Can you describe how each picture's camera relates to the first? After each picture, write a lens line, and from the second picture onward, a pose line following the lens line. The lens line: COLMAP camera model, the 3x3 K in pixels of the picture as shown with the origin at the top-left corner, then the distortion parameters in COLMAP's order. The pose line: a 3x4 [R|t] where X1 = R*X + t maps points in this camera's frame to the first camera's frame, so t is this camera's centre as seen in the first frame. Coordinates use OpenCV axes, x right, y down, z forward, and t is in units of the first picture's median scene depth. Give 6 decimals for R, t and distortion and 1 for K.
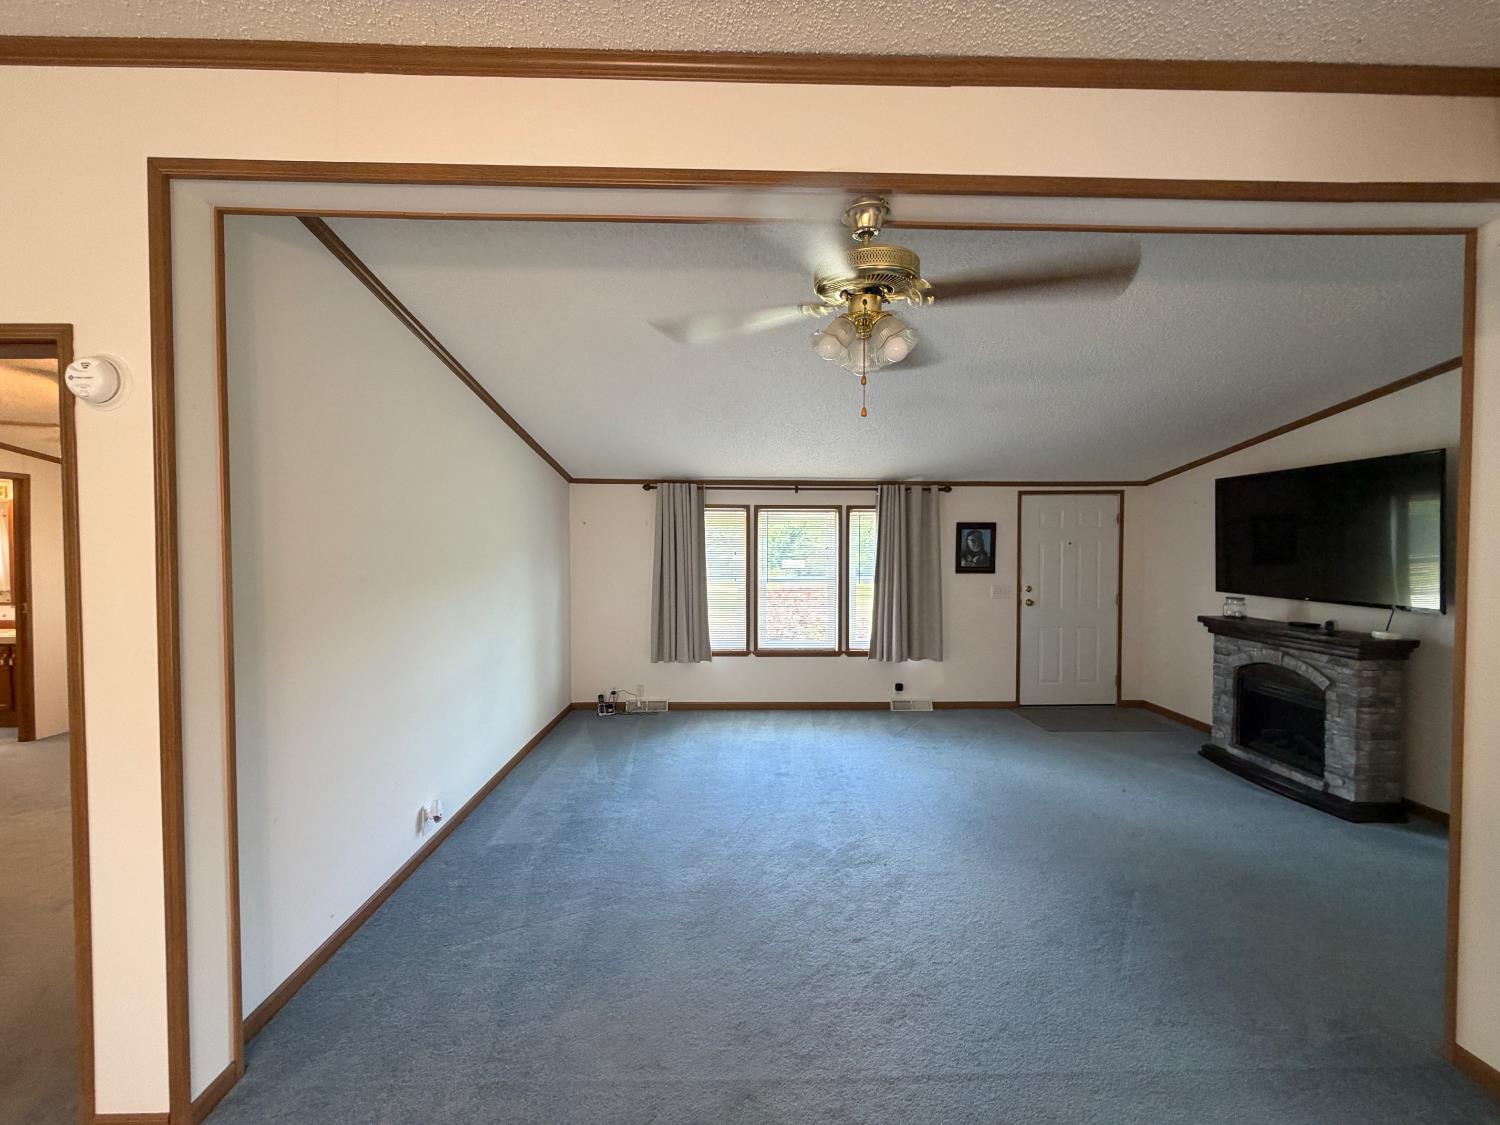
lens RADIAL K [[596.0, 0, 745.7], [0, 596.0, 558.9], [0, 0, 1]] dist [-0.001975, 0.001115]
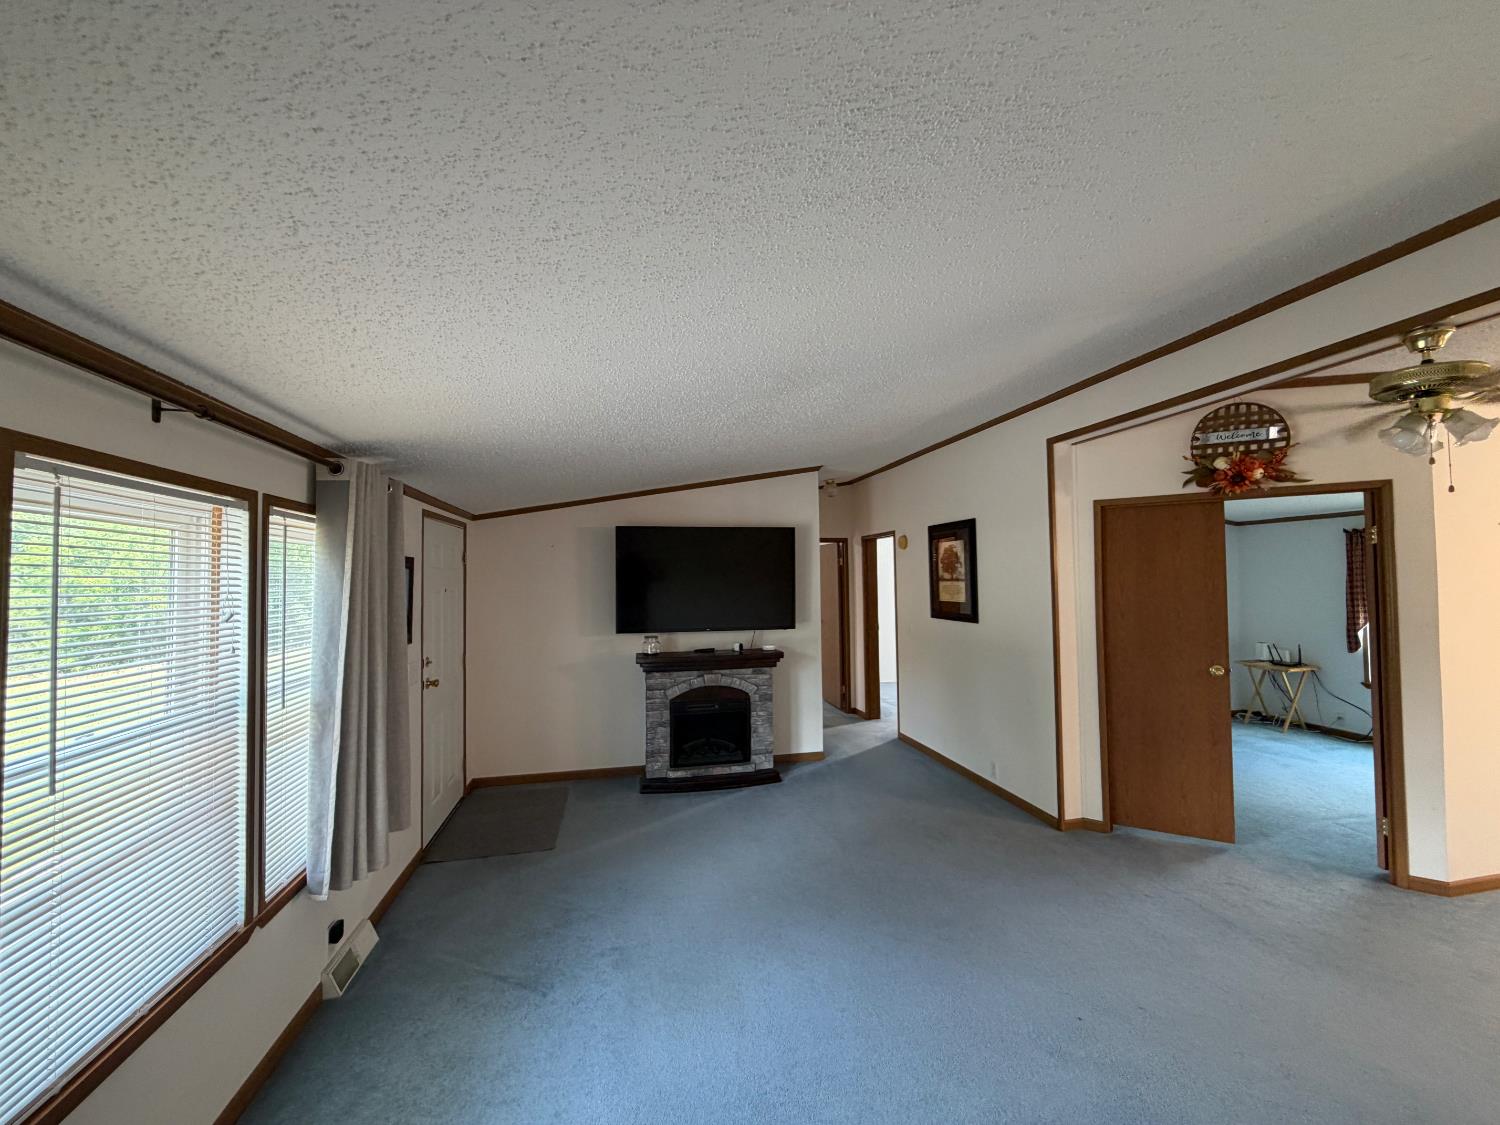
lens RADIAL K [[596.0, 0, 747.0], [0, 596.0, 560.3], [0, 0, 1]] dist [-0.001975, 0.001115]
pose [[-0.176344, 0.034600, 0.983720, -0.304831], [0.038358, 0.998864, -0.028256, -0.038768], [-0.983581, 0.032751, -0.177471, 1.036760]]
